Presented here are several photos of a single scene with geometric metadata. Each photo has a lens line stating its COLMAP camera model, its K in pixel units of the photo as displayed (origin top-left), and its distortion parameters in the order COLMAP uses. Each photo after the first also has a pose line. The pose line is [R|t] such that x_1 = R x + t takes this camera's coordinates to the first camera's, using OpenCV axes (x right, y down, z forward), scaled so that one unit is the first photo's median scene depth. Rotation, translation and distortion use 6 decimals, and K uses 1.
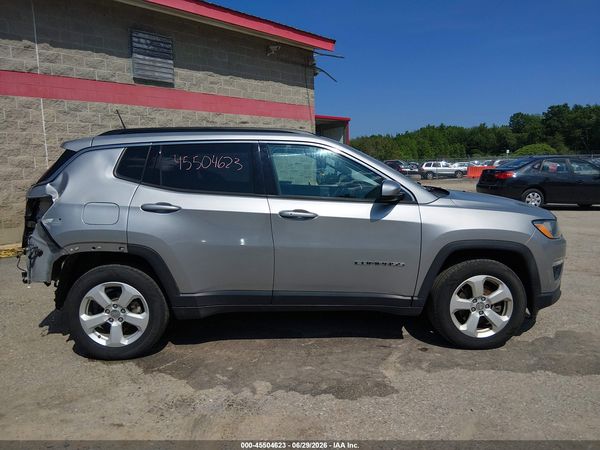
lens RADIAL K [[461.3, 0, 300.0], [0, 461.3, 225.0], [0, 0, 1]] dist [0.090906, -0.155680]
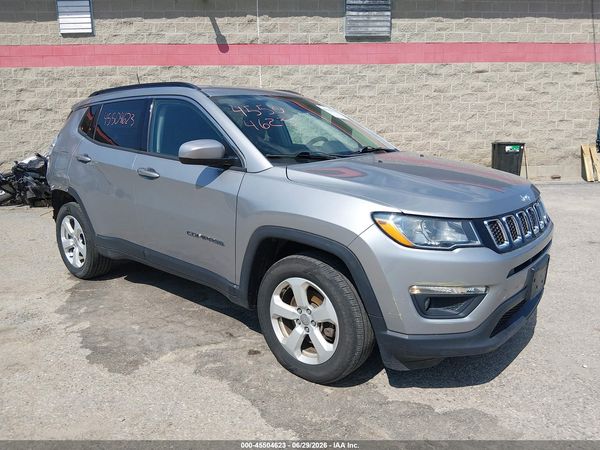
lens RADIAL K [[463.2, 0, 300.0], [0, 463.2, 225.0], [0, 0, 1]] dist [0.092679, -0.164211]
pose [[0.717645, 0.147647, -0.680578, 0.327948], [-0.090389, 0.988748, 0.119191, -0.021786], [0.690519, -0.024020, 0.722916, 0.184904]]
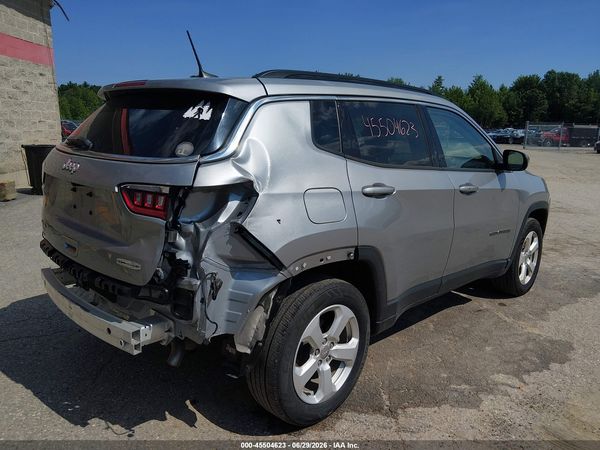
lens RADIAL K [[461.3, 0, 300.0], [0, 461.3, 225.0], [0, 0, 1]] dist [0.090906, -0.155680]
pose [[0.735172, -0.109511, 0.668976, -0.314148], [0.058217, 0.993418, 0.098644, -0.022237], [-0.675376, -0.033575, 0.736709, 0.199379]]
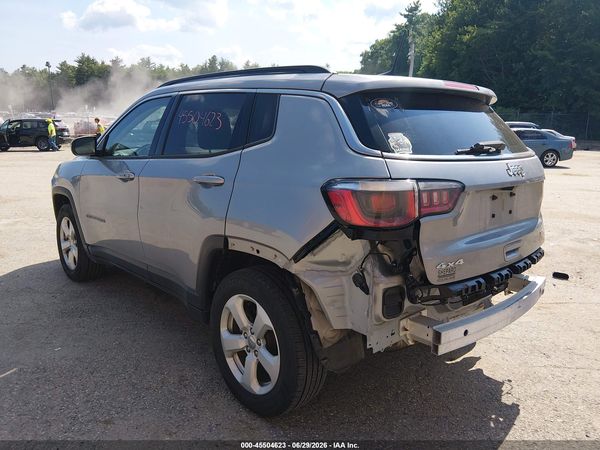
lens RADIAL K [[463.2, 0, 300.0], [0, 463.2, 225.0], [0, 0, 1]] dist [0.092679, -0.164211]
pose [[-0.645328, -0.155617, 0.747888, -0.347912], [0.103215, 0.952291, 0.287209, -0.086352], [-0.756901, 0.262537, -0.598478, 0.670271]]
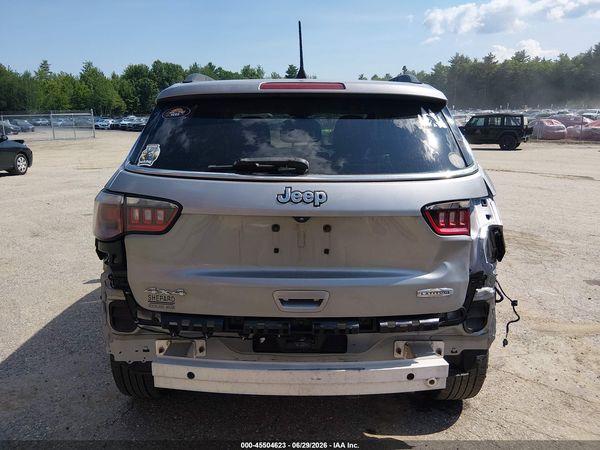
lens RADIAL K [[460.2, 0, 300.0], [0, 460.2, 225.0], [0, 0, 1]] dist [0.088138, -0.144255]
pose [[0.043506, -0.210484, 0.976629, -0.409588], [0.137978, 0.969452, 0.202791, -0.059608], [-0.989479, 0.125931, 0.071219, 0.435668]]
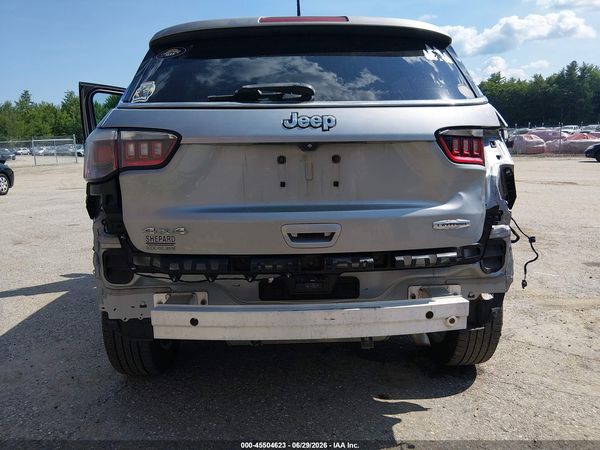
lens RADIAL K [[461.3, 0, 300.0], [0, 461.3, 225.0], [0, 0, 1]] dist [0.090906, -0.155680]
pose [[0.008124, -0.158773, 0.987282, -0.406152], [0.161634, 0.974539, 0.155394, -0.025371], [-0.986817, 0.158316, 0.033580, 0.449366]]
